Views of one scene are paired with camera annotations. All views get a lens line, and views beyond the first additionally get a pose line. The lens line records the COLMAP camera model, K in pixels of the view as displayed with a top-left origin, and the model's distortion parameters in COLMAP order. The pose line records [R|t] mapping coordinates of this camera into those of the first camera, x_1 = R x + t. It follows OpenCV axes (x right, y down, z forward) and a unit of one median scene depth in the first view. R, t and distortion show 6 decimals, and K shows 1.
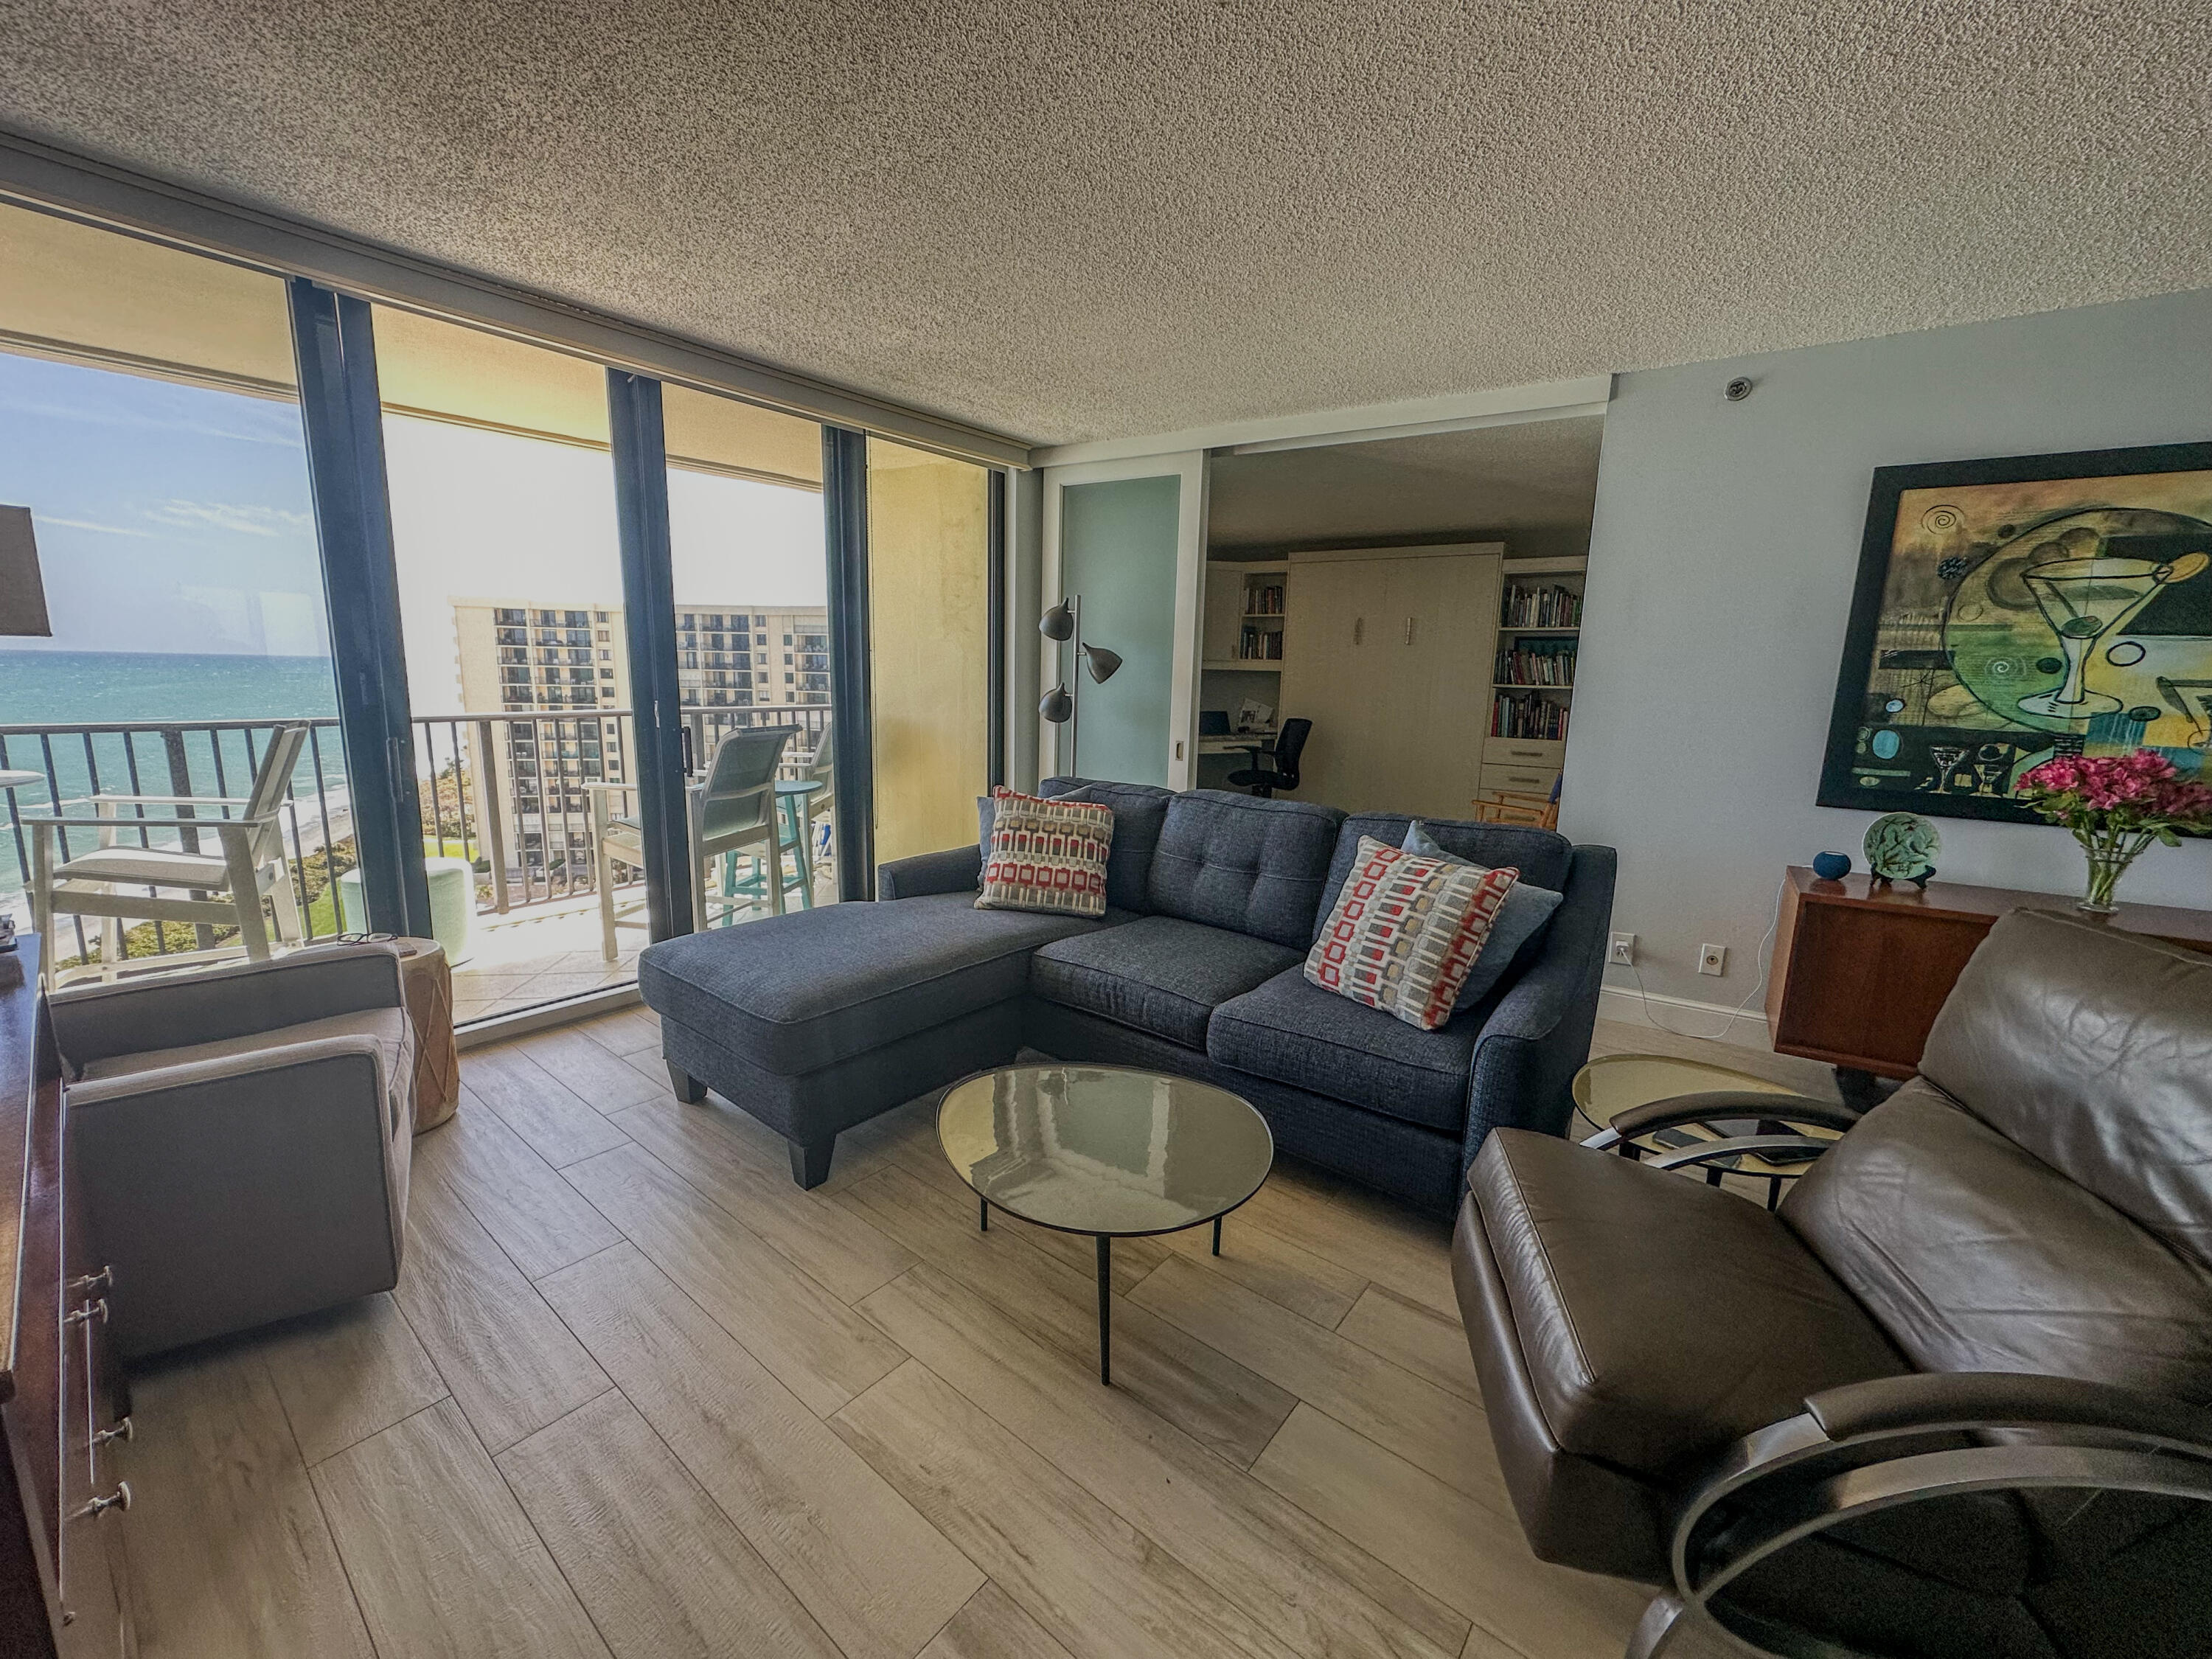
lens RADIAL K [[877.0, 0, 1106.0], [0, 877.0, 829.5], [0, 0, 1]] dist [0.000312, 0.000026]
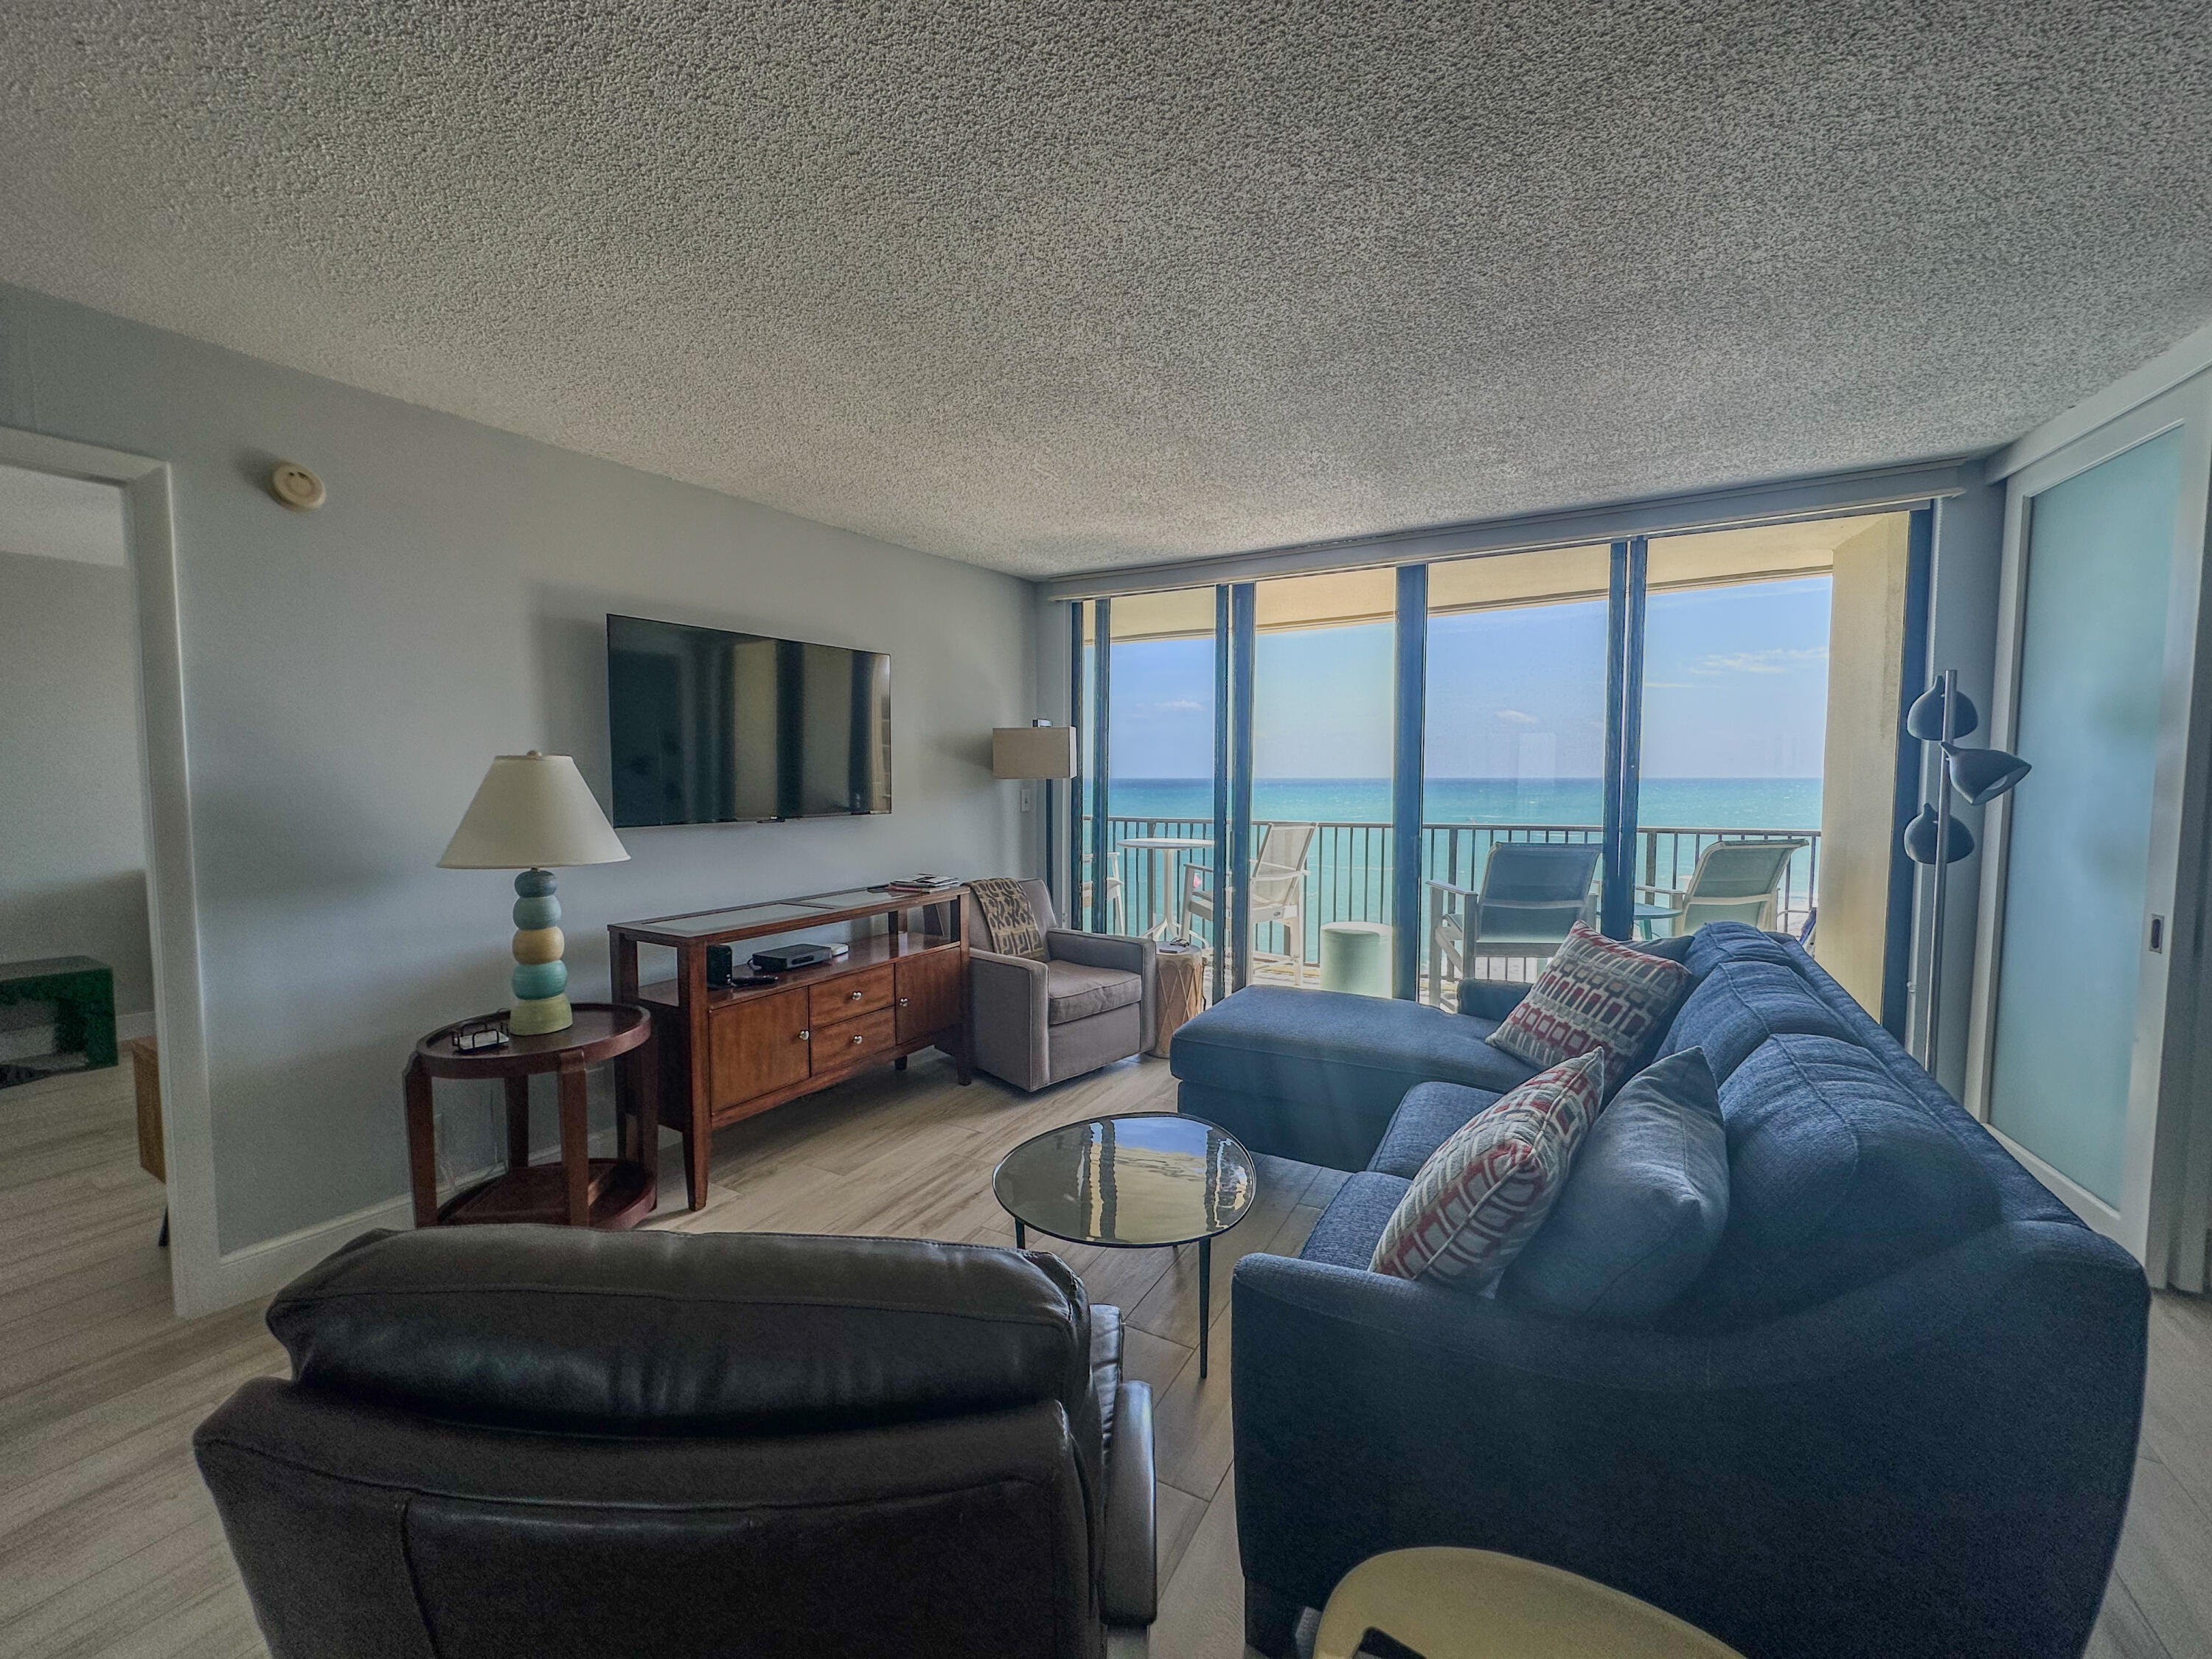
lens RADIAL K [[855.3, 0, 1106.0], [0, 855.3, 829.5], [0, 0, 1]] dist [-0.042444, -0.000009]
pose [[0.129427, 0.036540, -0.990915, 0.474286], [-0.162306, 0.986624, 0.015182, -0.057673], [0.978215, 0.158867, 0.133627, 0.325916]]
